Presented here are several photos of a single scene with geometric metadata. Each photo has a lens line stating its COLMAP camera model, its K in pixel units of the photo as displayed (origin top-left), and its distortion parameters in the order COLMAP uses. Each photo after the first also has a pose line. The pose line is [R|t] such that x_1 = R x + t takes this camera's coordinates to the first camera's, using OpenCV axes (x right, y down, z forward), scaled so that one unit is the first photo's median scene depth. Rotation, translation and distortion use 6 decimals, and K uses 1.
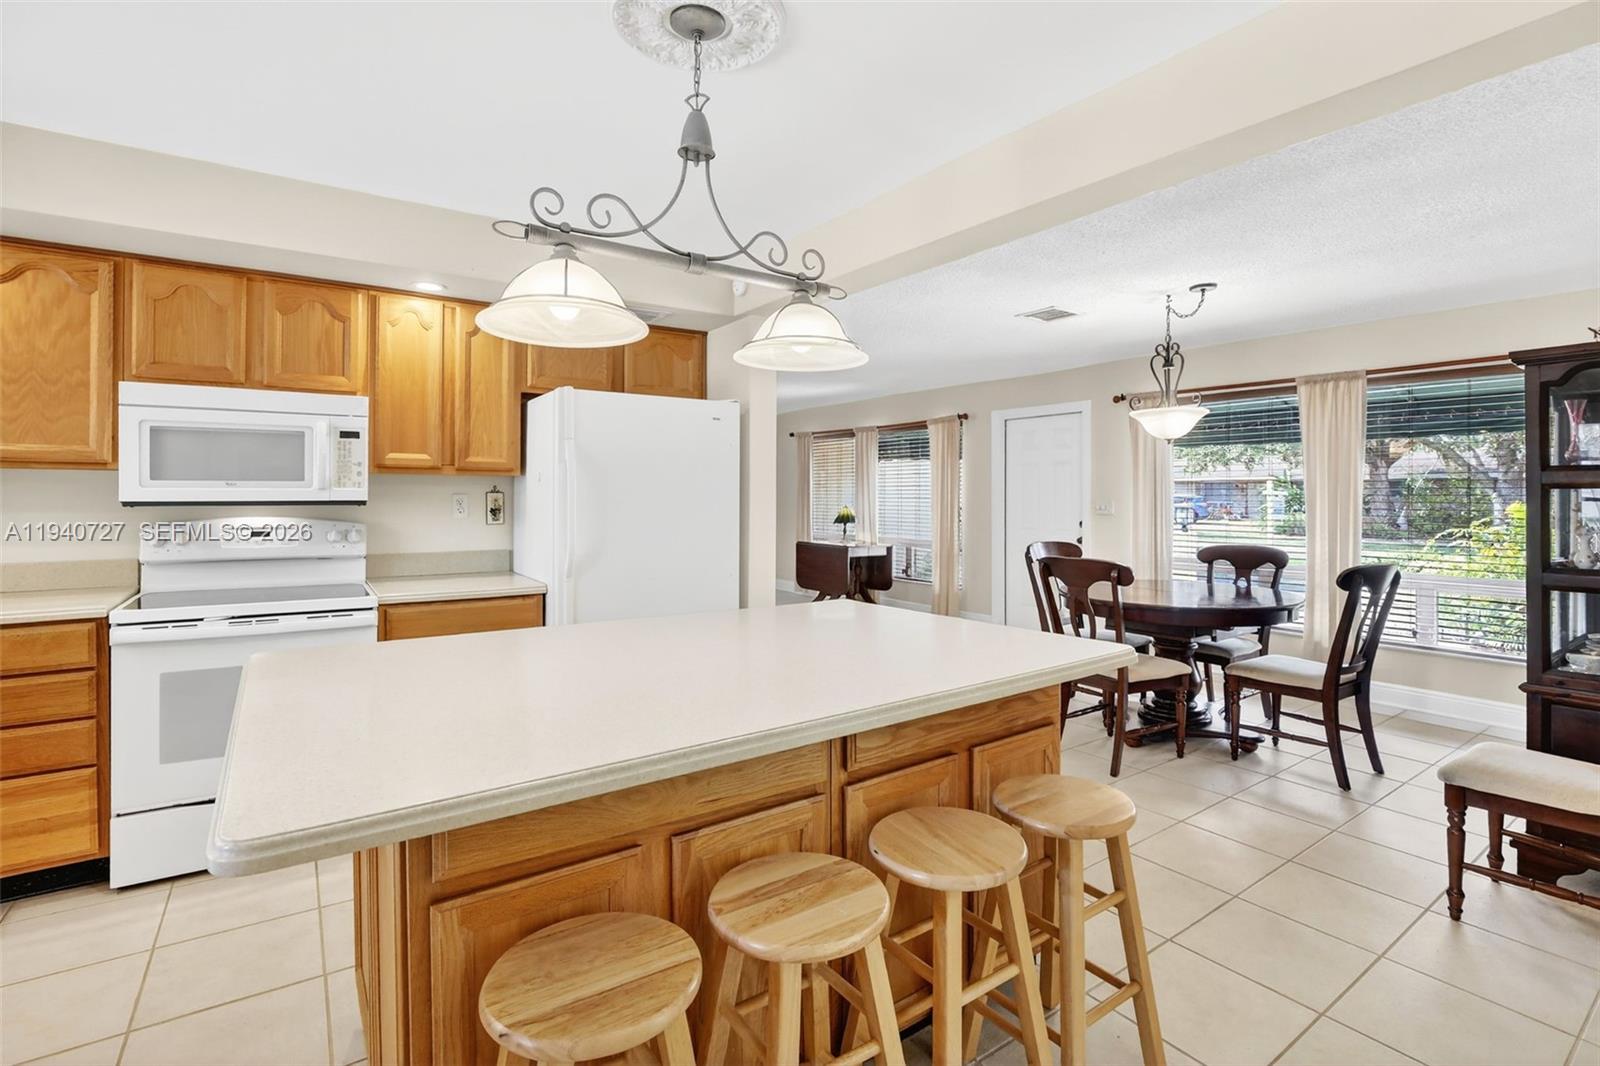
lens RADIAL K [[746.1, 0, 814.6], [0, 746.1, 494.1], [0, 0, 1]] dist [-0.043398, 0.010430]
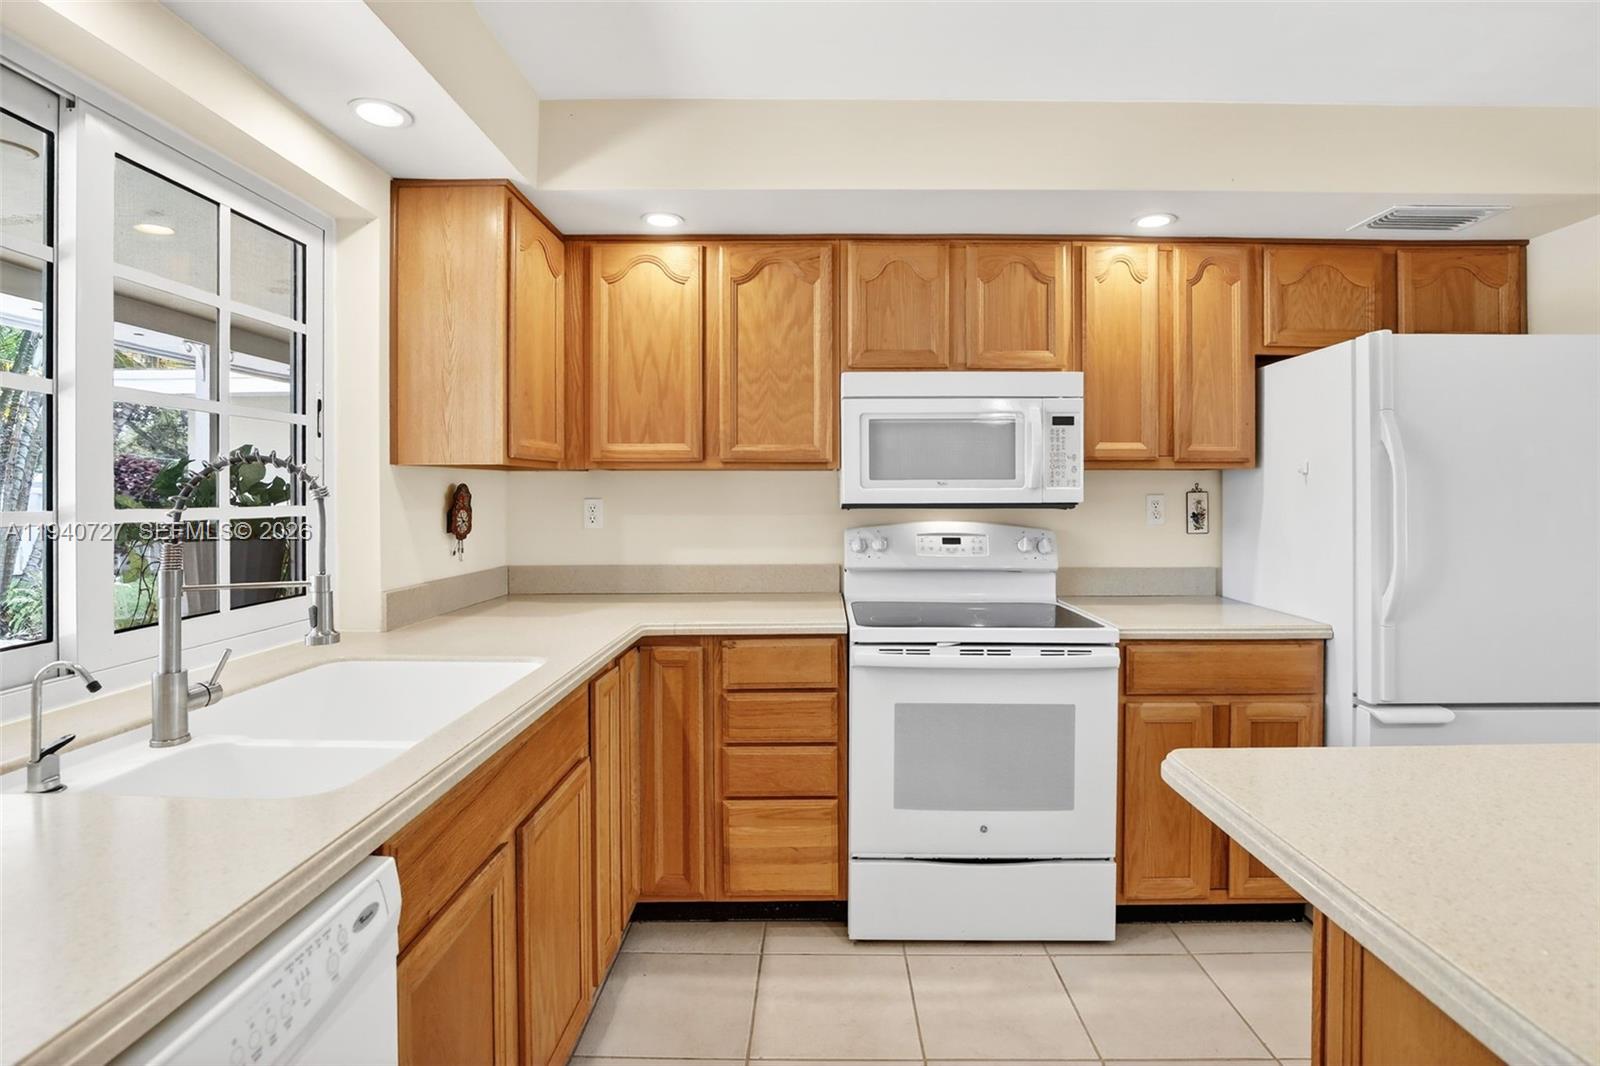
lens RADIAL K [[756.1, 0, 812.0], [0, 756.1, 488.1], [0, 0, 1]] dist [-0.025349, 0.000243]
pose [[0.811833, -0.007272, -0.583844, -0.396612], [0.003458, 0.999965, -0.007647, -0.002208], [0.583879, 0.004189, 0.811830, 0.182440]]
